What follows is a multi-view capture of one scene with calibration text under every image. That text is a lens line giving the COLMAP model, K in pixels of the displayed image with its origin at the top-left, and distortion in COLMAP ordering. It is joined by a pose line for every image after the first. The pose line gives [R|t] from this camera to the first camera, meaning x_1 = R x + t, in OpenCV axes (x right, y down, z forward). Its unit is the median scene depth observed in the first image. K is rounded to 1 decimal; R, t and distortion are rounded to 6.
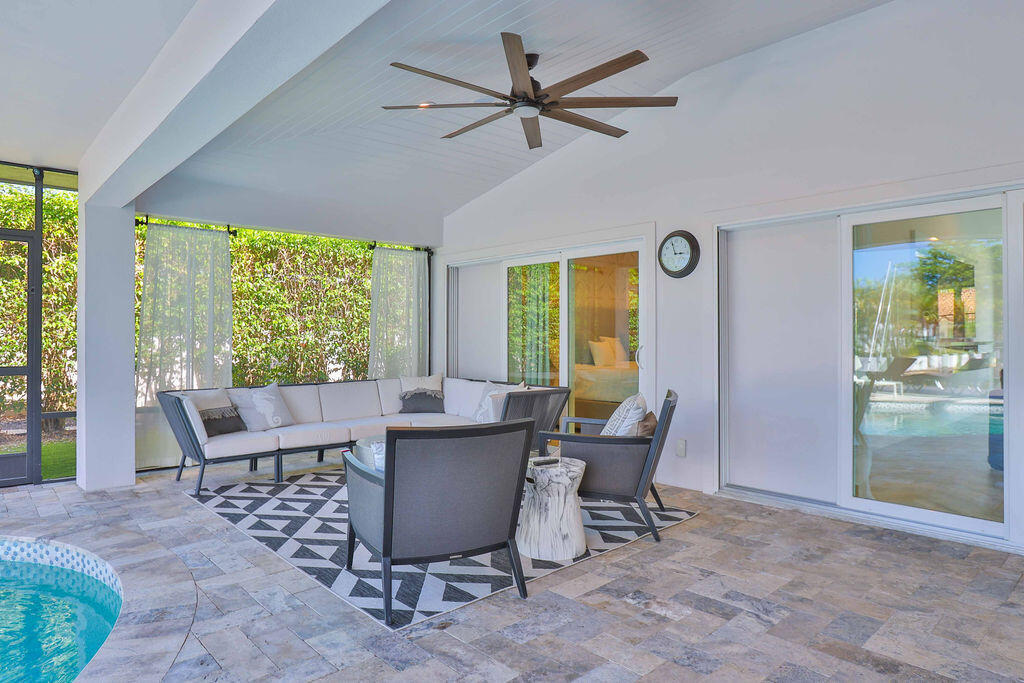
lens RADIAL K [[617.0, 0, 513.2], [0, 617.0, 328.9], [0, 0, 1]] dist [-0.029265, -0.000165]
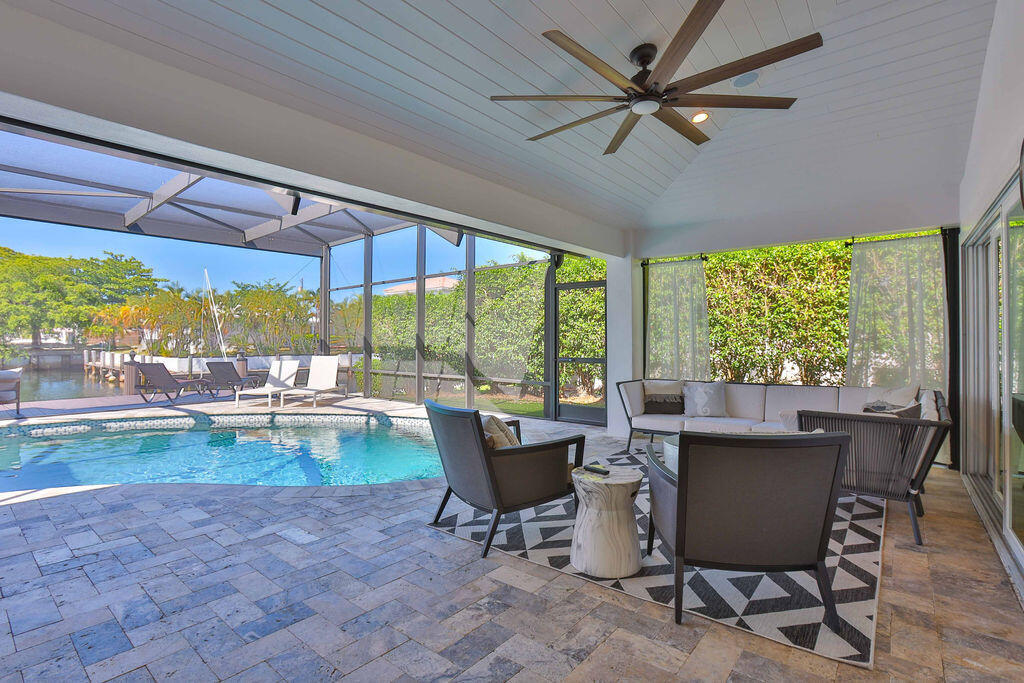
lens RADIAL K [[497.7, 0, 506.0], [0, 497.7, 336.6], [0, 0, 1]] dist [-0.086898, 0.038365]
pose [[0.133744, -0.007478, -0.990988, 0.574442], [0.015108, 0.999871, -0.005506, 0.003511], [0.990901, -0.014236, 0.133840, 0.532914]]
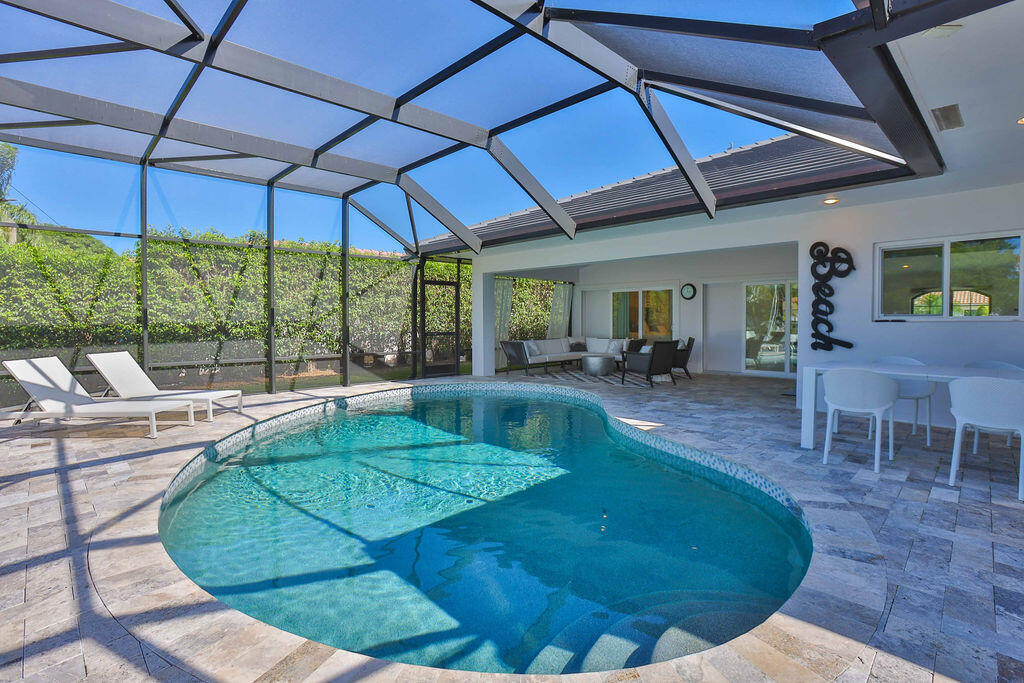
lens RADIAL K [[497.7, 0, 506.0], [0, 497.7, 336.6], [0, 0, 1]] dist [-0.086898, 0.038365]
pose [[0.999598, -0.003979, 0.028061, -0.753421], [0.002646, 0.998873, 0.047384, -0.029125], [-0.028218, -0.047291, 0.998483, -1.475340]]
